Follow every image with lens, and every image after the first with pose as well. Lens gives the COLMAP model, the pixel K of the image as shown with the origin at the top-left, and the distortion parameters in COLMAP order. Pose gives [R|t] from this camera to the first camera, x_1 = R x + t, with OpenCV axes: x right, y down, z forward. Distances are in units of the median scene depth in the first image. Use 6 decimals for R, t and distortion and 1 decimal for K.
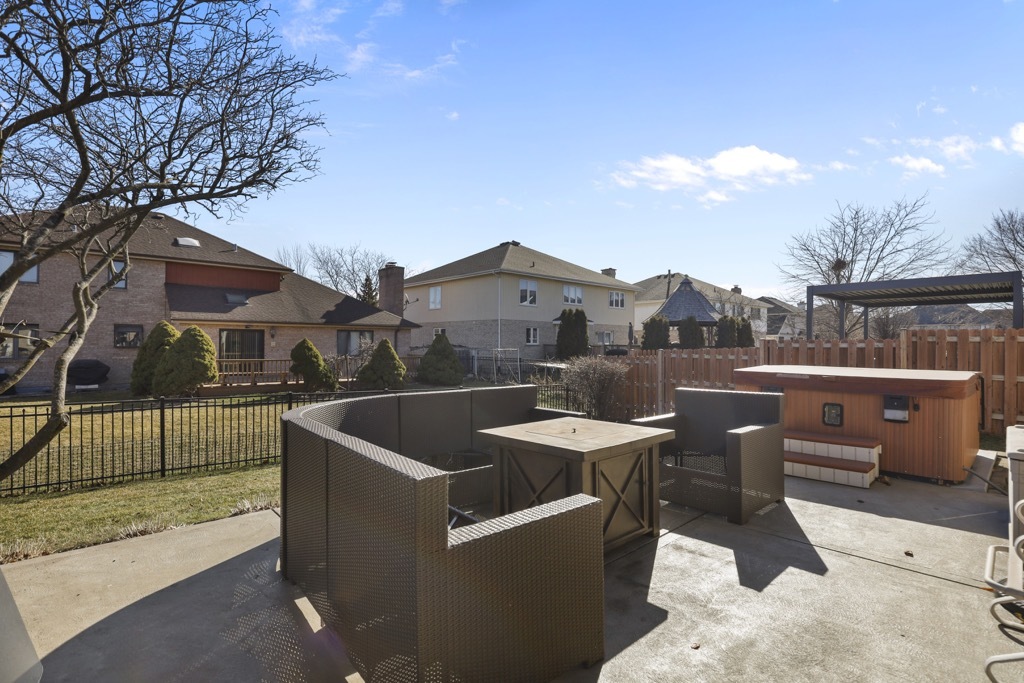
lens RADIAL K [[506.3, 0, 512.0], [0, 506.3, 341.5], [0, 0, 1]] dist [-0.027072, -0.000266]
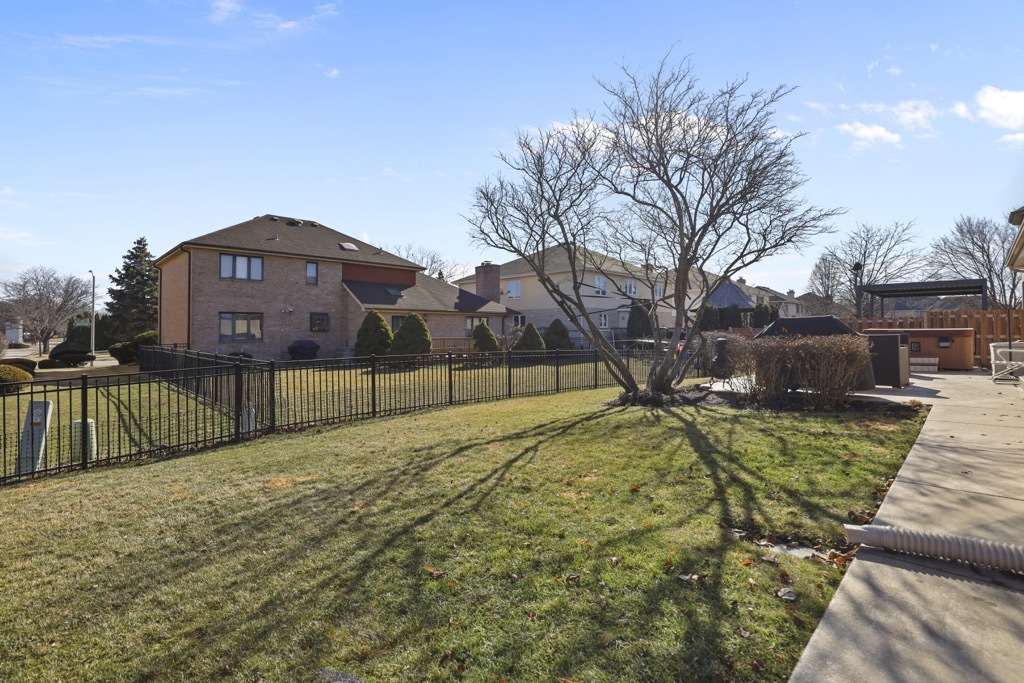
lens RADIAL K [[506.3, 0, 512.0], [0, 506.3, 341.5], [0, 0, 1]] dist [-0.027072, -0.000266]
pose [[0.998491, -0.009022, 0.054178, -0.328622], [0.007791, 0.999708, 0.022890, 0.012570], [-0.054368, -0.022433, 0.998269, -0.293039]]
